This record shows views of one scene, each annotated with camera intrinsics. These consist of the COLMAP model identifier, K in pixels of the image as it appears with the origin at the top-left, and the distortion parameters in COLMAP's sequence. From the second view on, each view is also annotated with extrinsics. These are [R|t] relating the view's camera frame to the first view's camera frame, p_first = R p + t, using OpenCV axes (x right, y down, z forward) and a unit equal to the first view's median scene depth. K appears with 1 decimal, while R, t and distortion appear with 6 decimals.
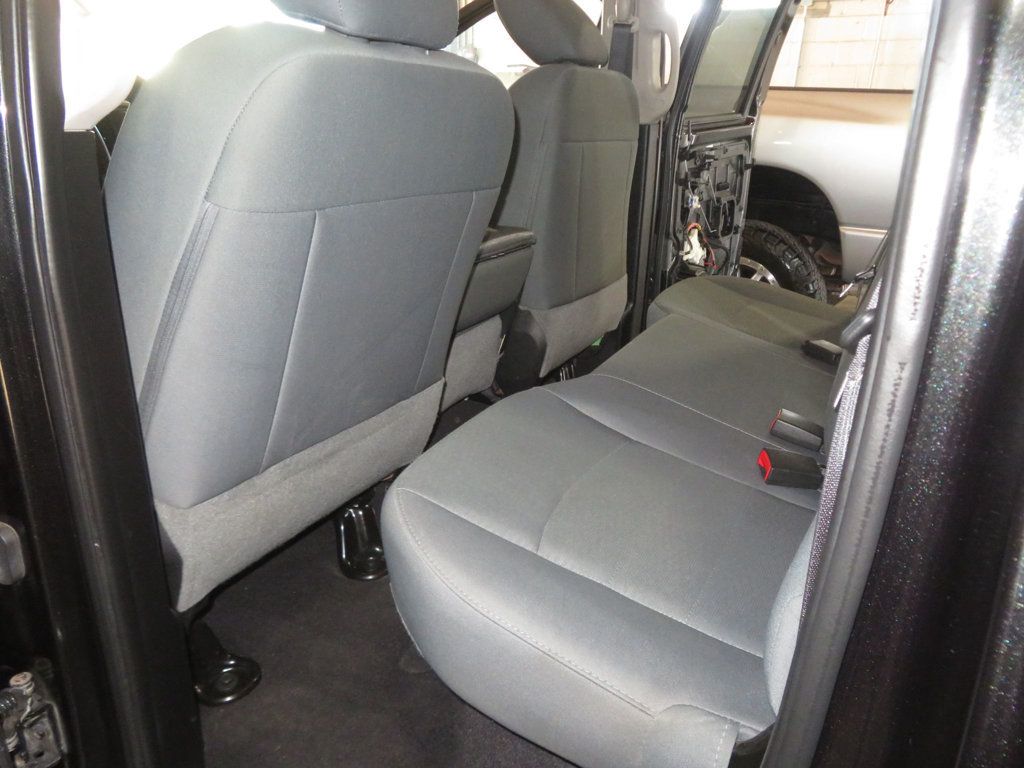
lens RADIAL K [[743.6, 0, 512.0], [0, 743.6, 384.0], [0, 0, 1]] dist [-0.005559, 0.011874]
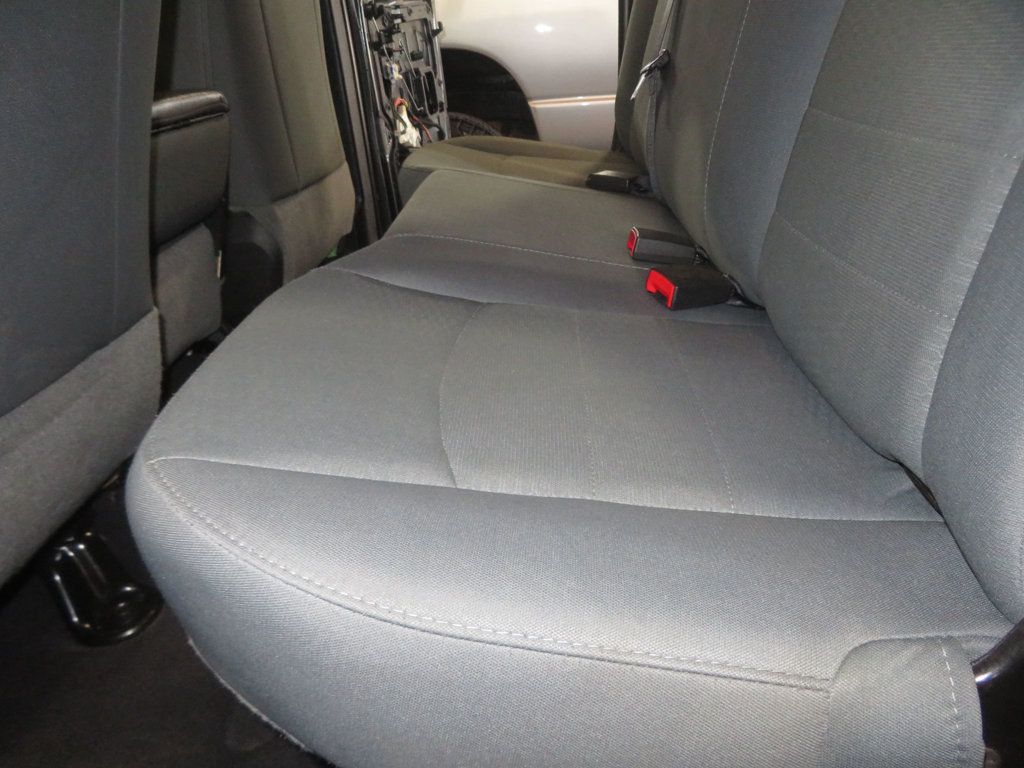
lens RADIAL K [[743.6, 0, 512.0], [0, 743.6, 384.0], [0, 0, 1]] dist [-0.005559, 0.011874]
pose [[0.893860, -0.275907, 0.353397, -0.048429], [0.249695, 0.961018, 0.118731, 0.045030], [-0.372380, -0.017888, 0.927908, 0.218141]]
